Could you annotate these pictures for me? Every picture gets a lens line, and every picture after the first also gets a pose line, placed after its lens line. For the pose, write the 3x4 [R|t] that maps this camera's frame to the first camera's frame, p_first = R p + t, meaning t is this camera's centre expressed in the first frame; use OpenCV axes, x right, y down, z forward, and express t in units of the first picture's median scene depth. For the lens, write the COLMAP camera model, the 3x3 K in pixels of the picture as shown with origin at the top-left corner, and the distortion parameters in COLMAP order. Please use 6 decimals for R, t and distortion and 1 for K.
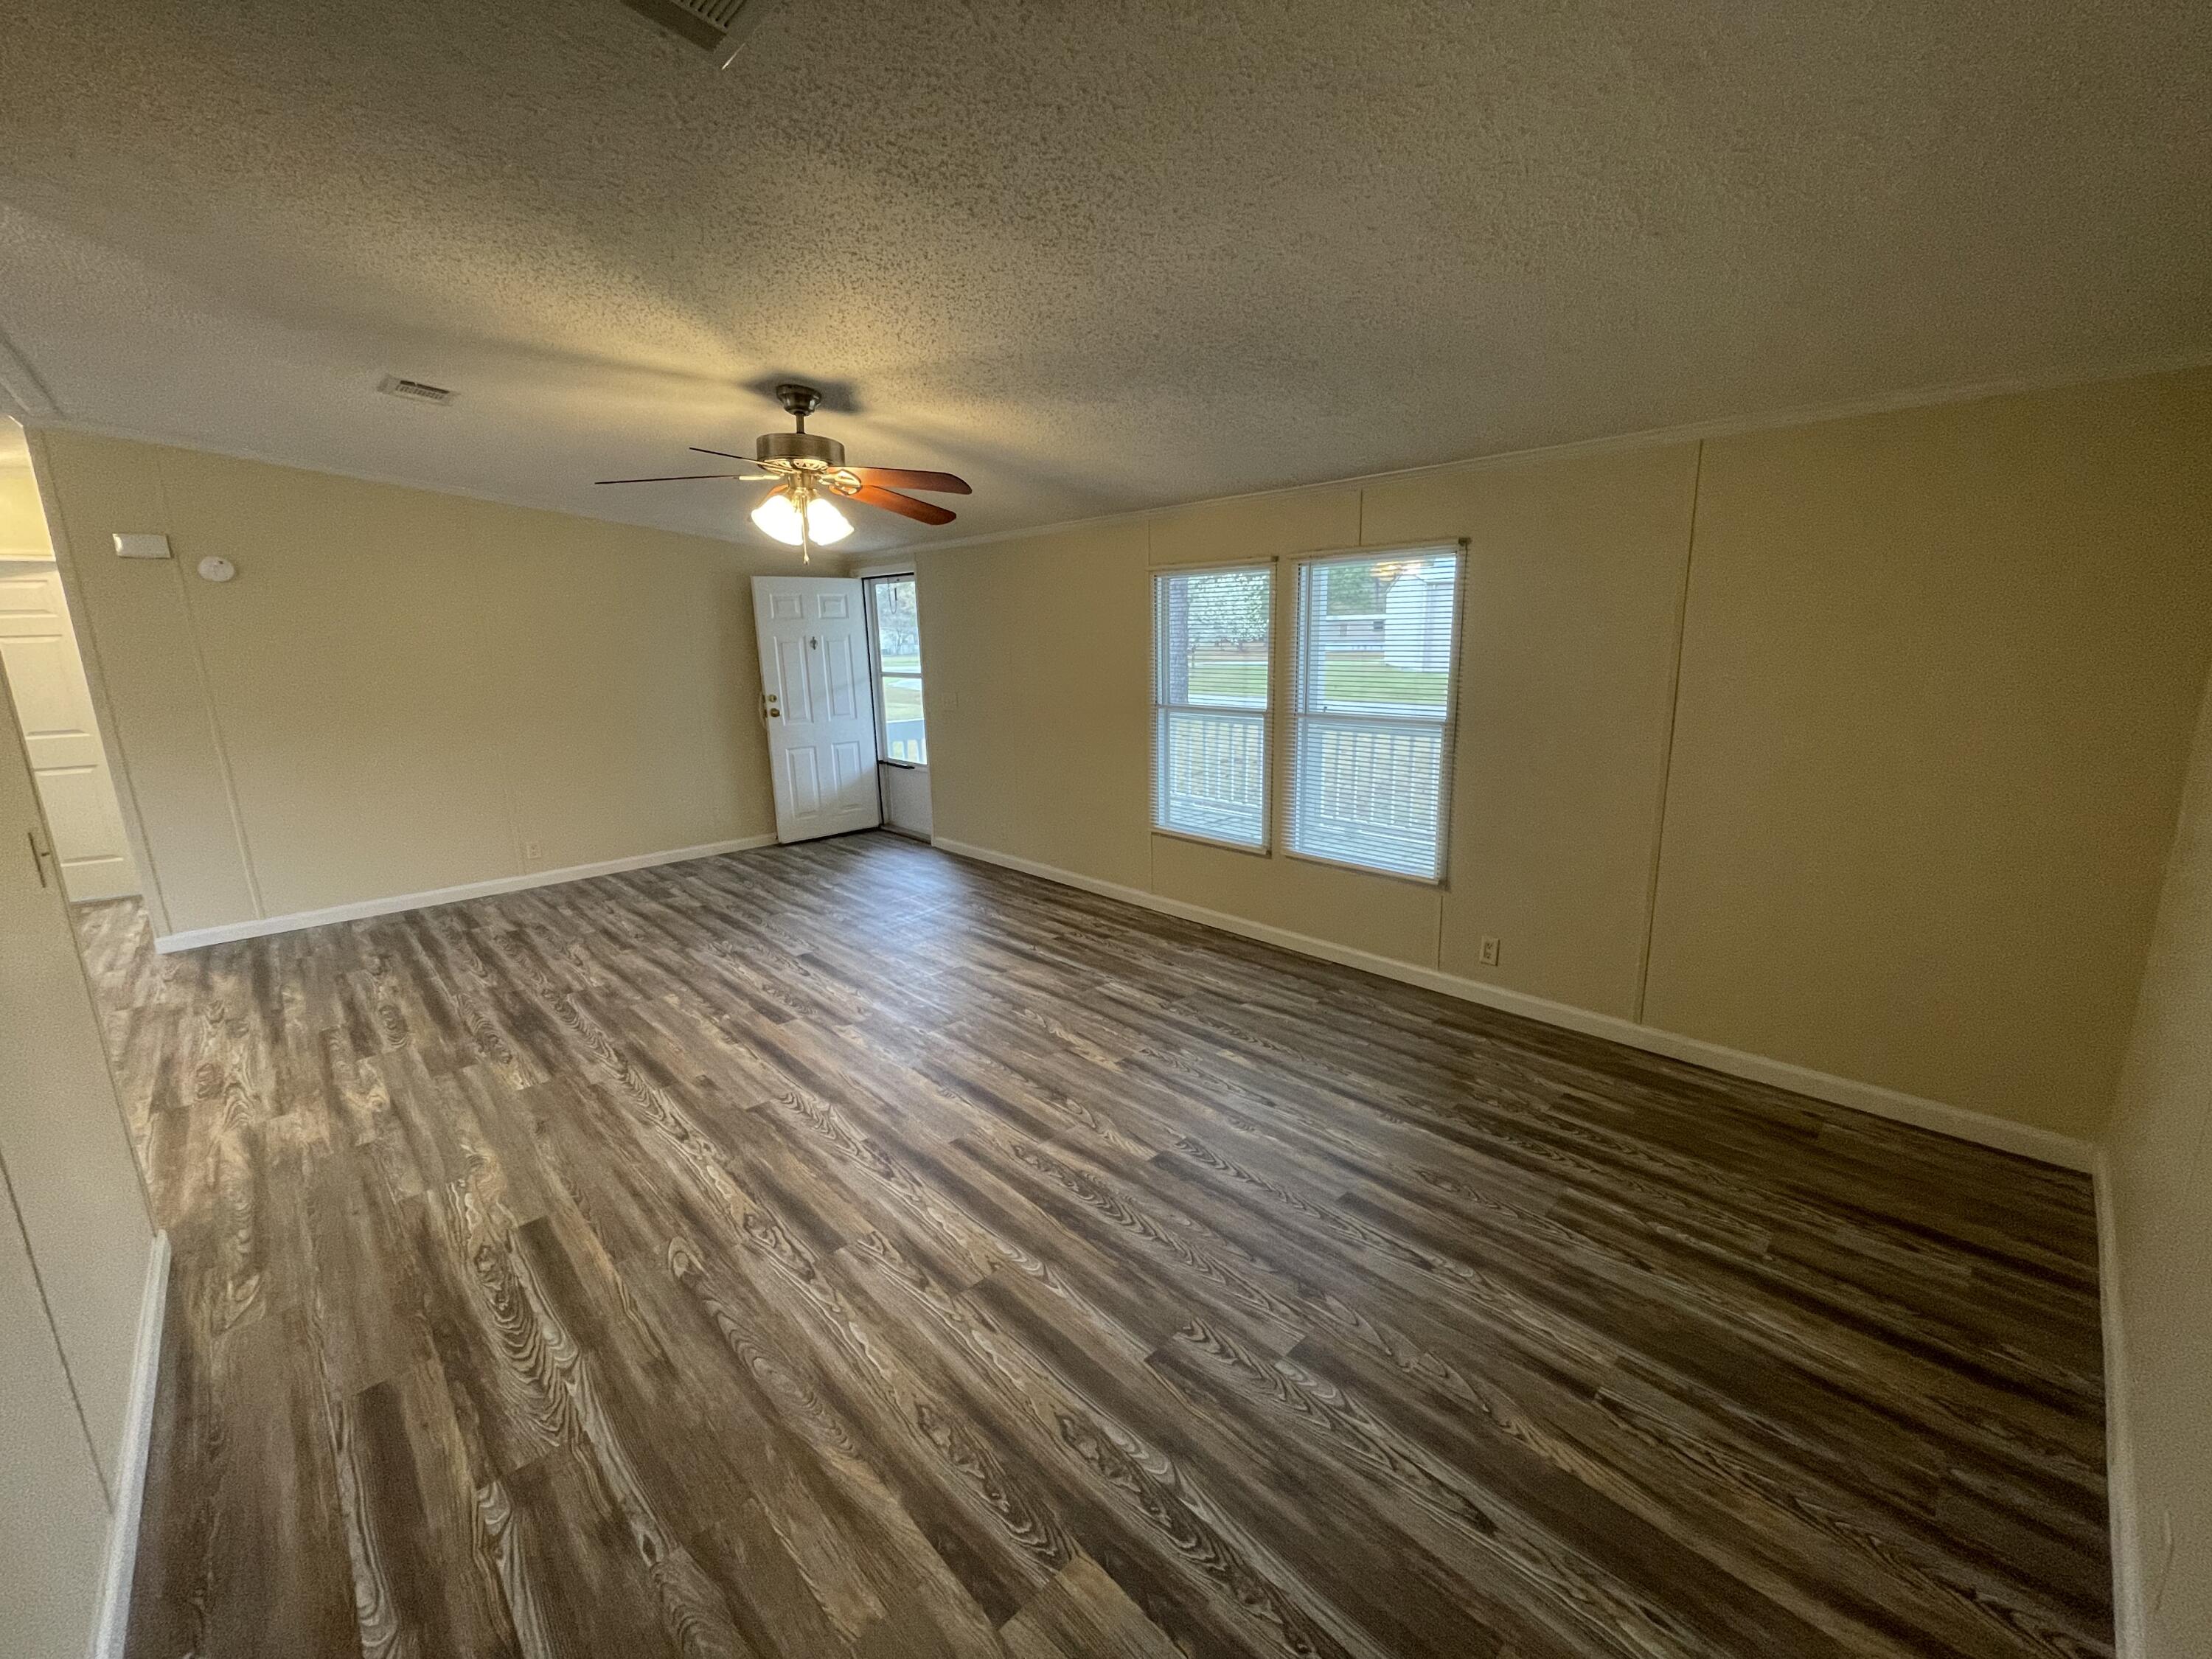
lens RADIAL K [[902.1, 0, 1109.1], [0, 902.1, 826.4], [0, 0, 1]] dist [-0.003775, 0.002964]
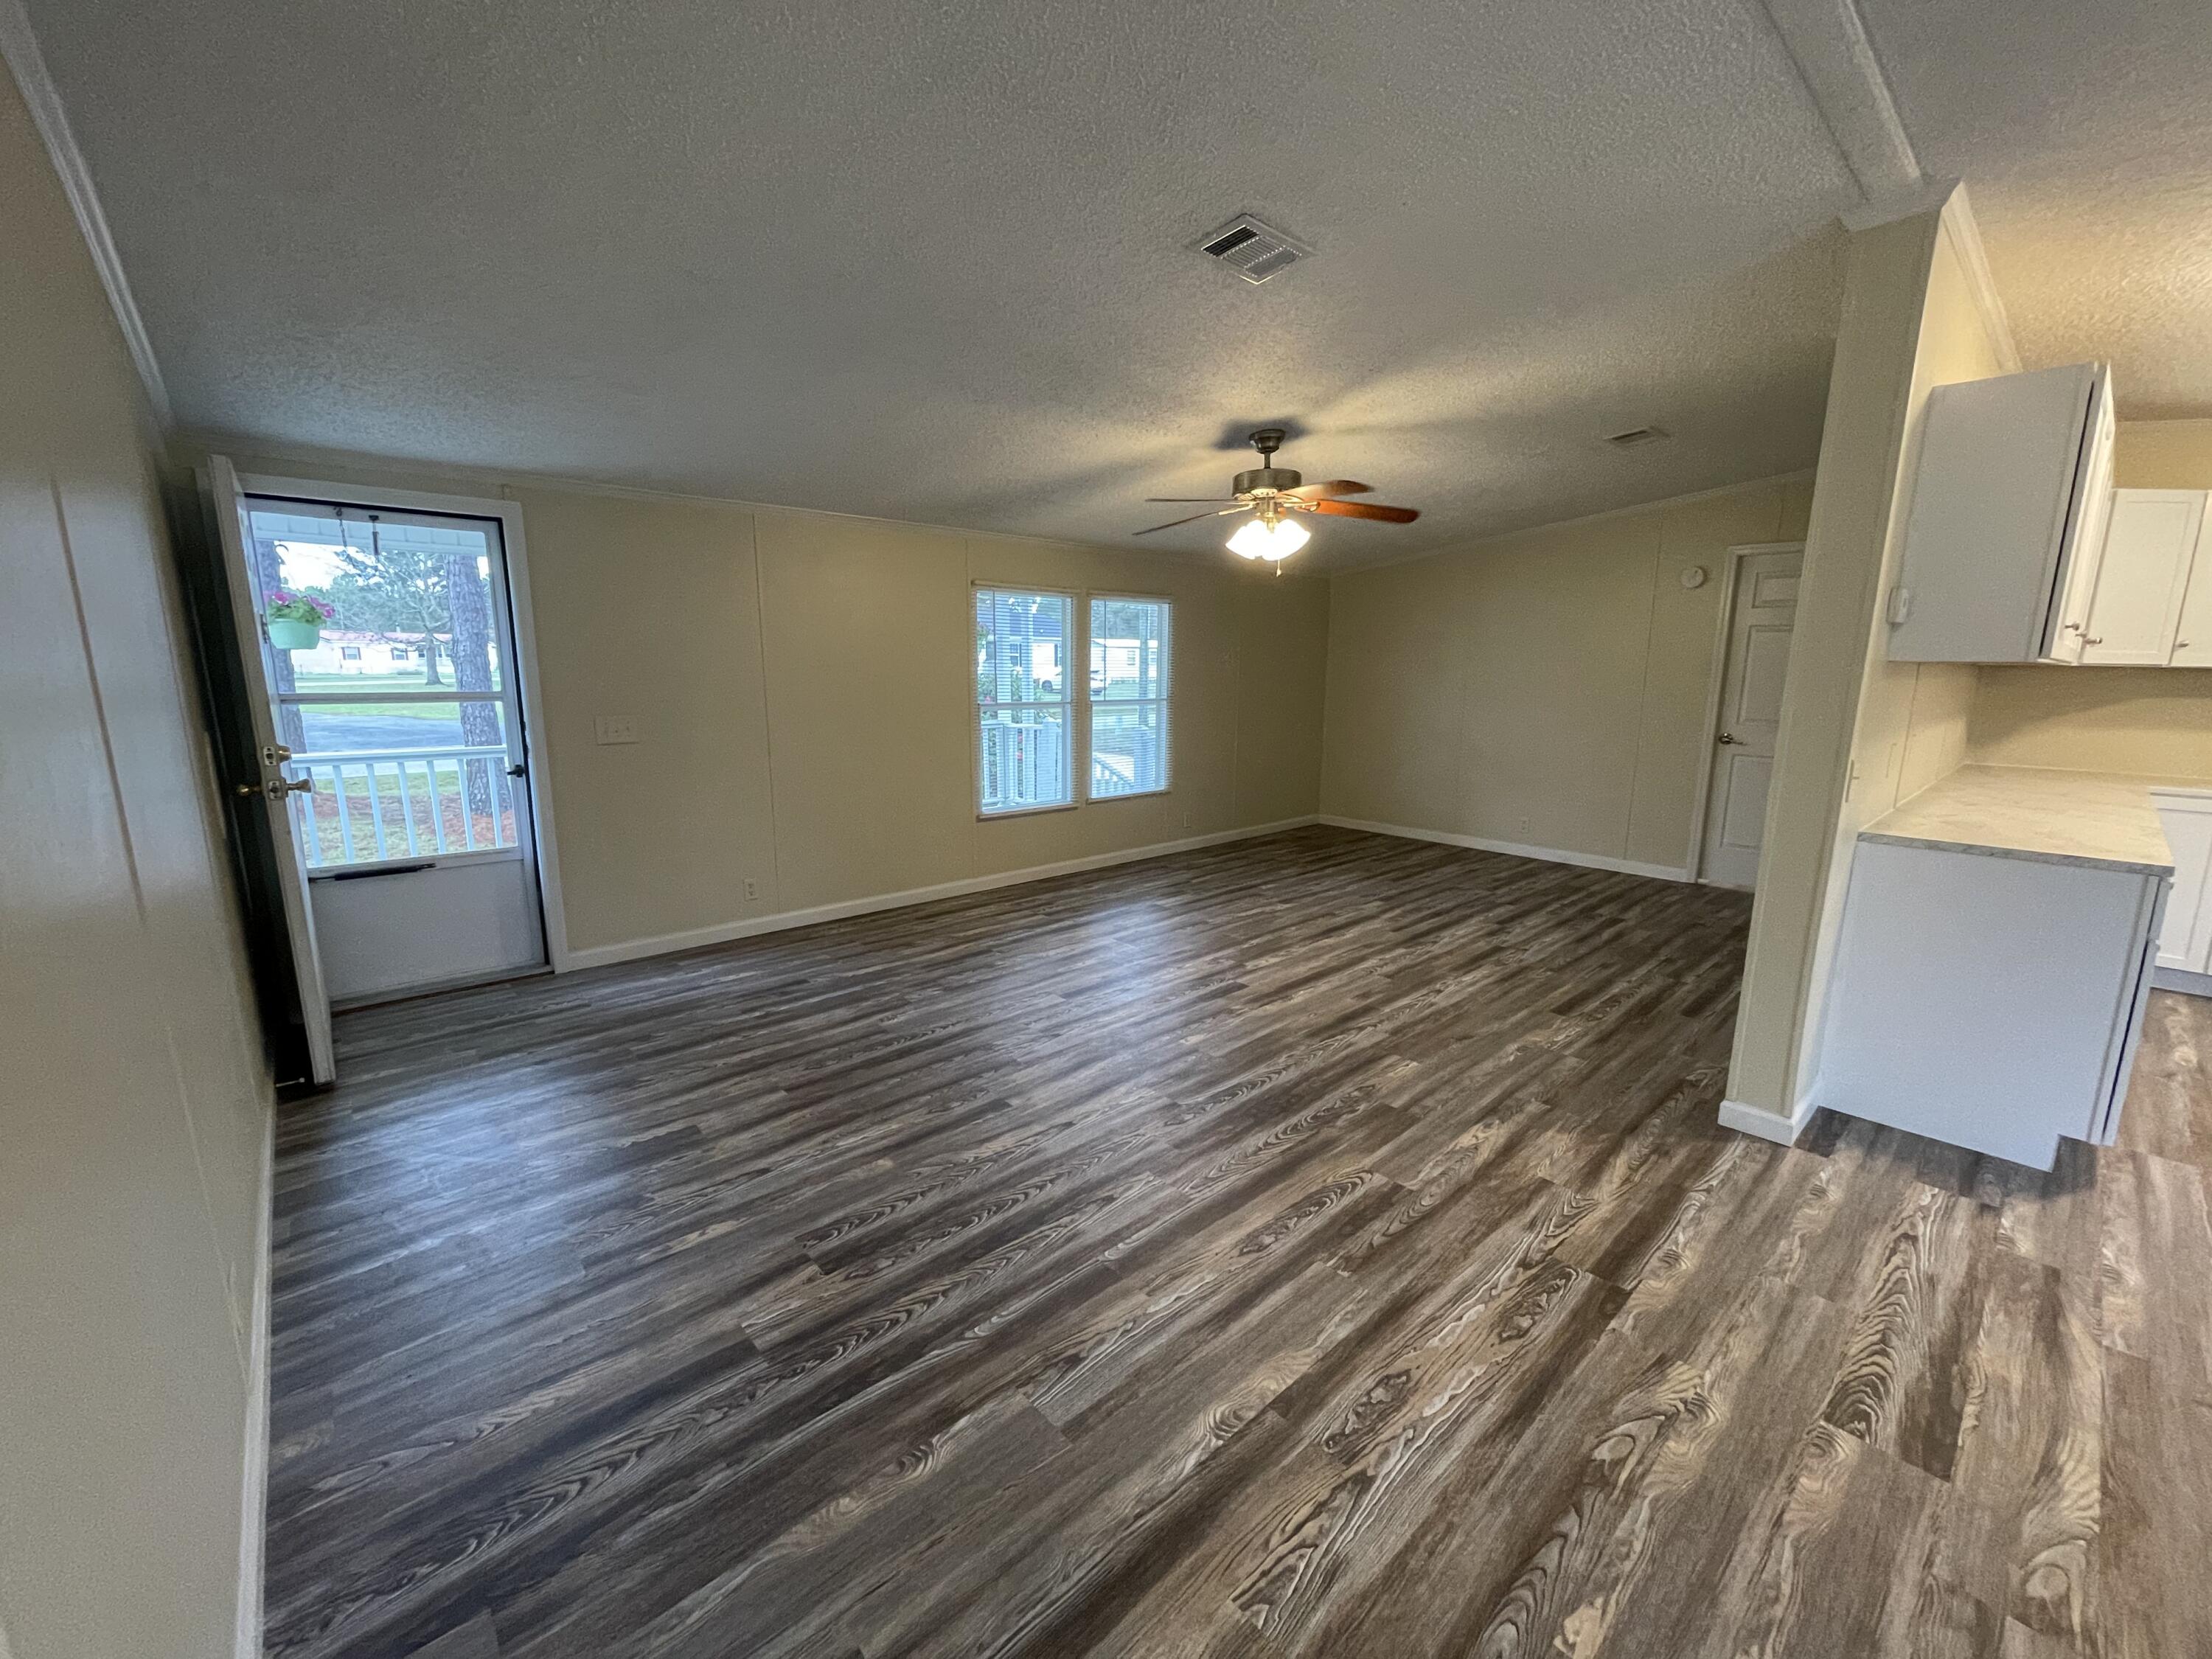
lens RADIAL K [[902.1, 0, 1098.3], [0, 902.1, 839.9], [0, 0, 1]] dist [-0.003775, 0.002964]
pose [[0.020184, -0.178383, 0.983754, -1.486814], [0.199770, 0.964832, 0.170853, -0.184014], [-0.979635, 0.193076, 0.055110, 1.142477]]
